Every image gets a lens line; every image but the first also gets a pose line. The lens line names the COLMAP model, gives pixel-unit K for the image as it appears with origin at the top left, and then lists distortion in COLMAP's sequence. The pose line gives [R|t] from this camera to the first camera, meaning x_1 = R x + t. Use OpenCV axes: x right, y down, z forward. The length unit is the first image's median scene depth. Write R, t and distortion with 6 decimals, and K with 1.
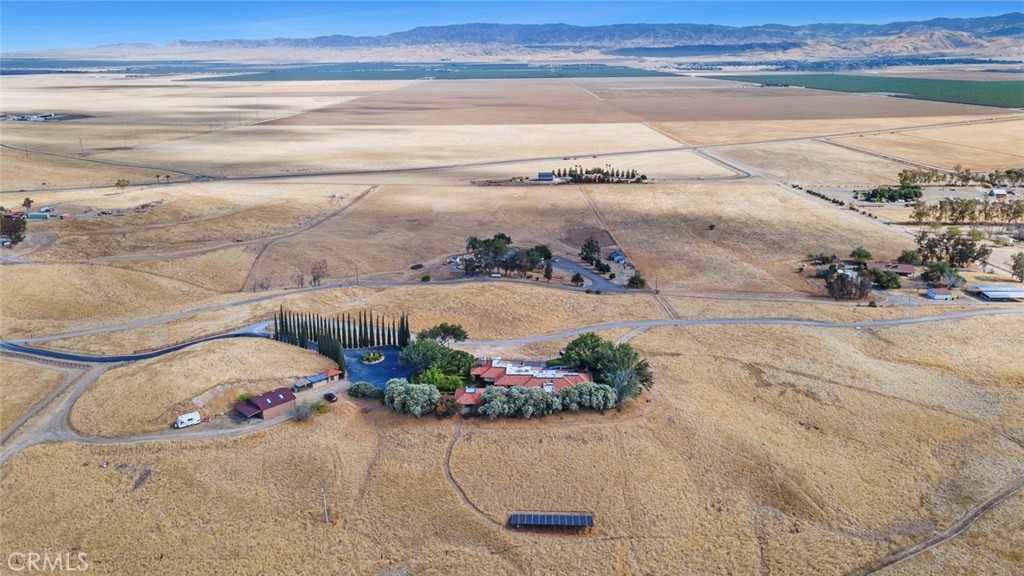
lens RADIAL K [[744.5, 0, 512.0], [0, 744.5, 288.0], [0, 0, 1]] dist [0.036918, 0.003348]
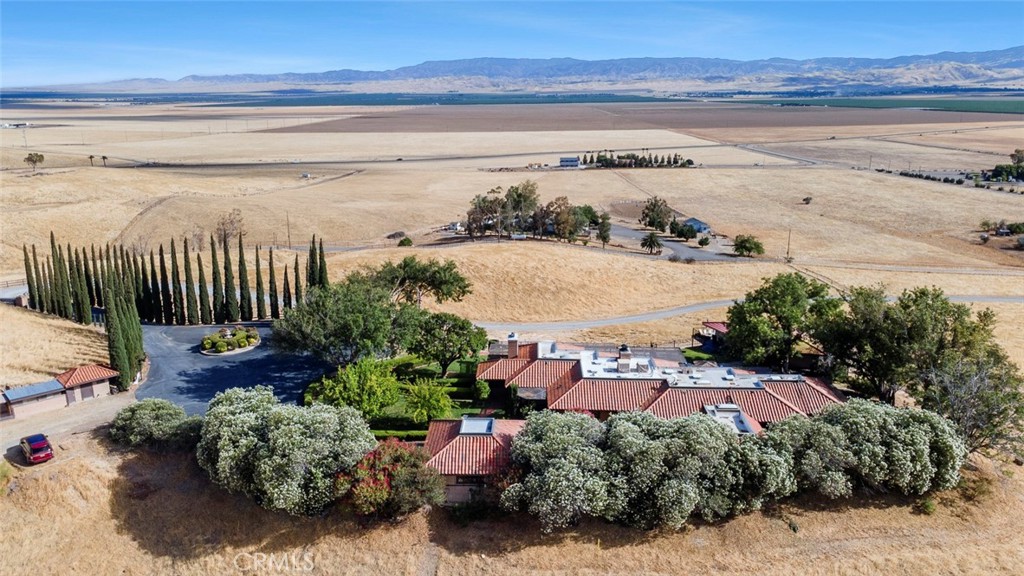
lens RADIAL K [[751.6, 0, 512.0], [0, 751.6, 288.0], [0, 0, 1]] dist [-0.001418, 0.063267]
pose [[0.999956, 0.001331, -0.009242, -0.035252], [-0.001729, 0.999064, -0.043216, 0.087473], [0.009175, 0.043230, 0.999023, 0.640765]]
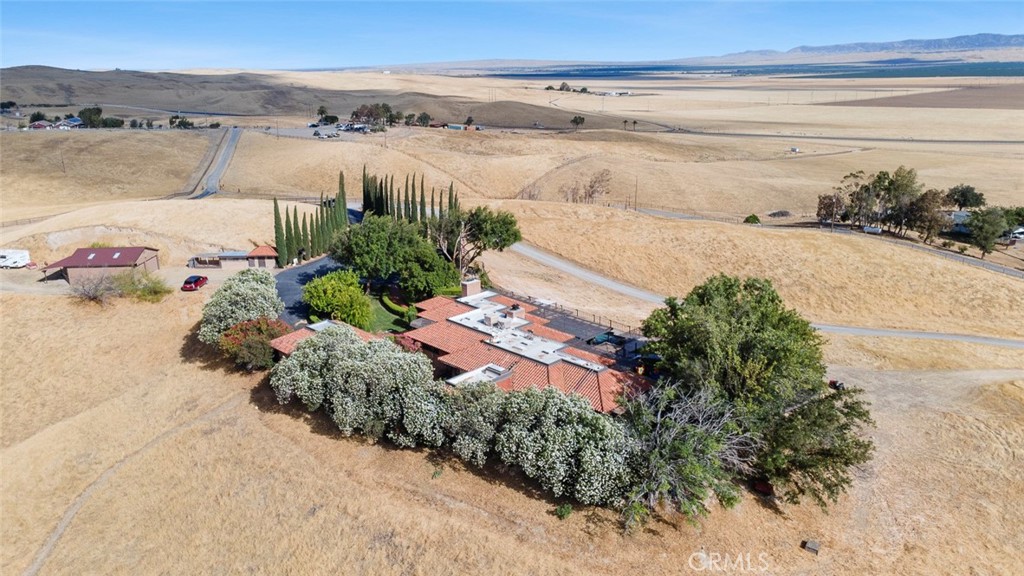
lens RADIAL K [[744.5, 0, 512.0], [0, 744.5, 288.0], [0, 0, 1]] dist [0.036918, 0.003348]
pose [[0.732336, 0.194618, -0.652540, 0.251504], [-0.199174, 0.977600, 0.068036, 0.066460], [0.651164, 0.080143, 0.754694, 0.710100]]
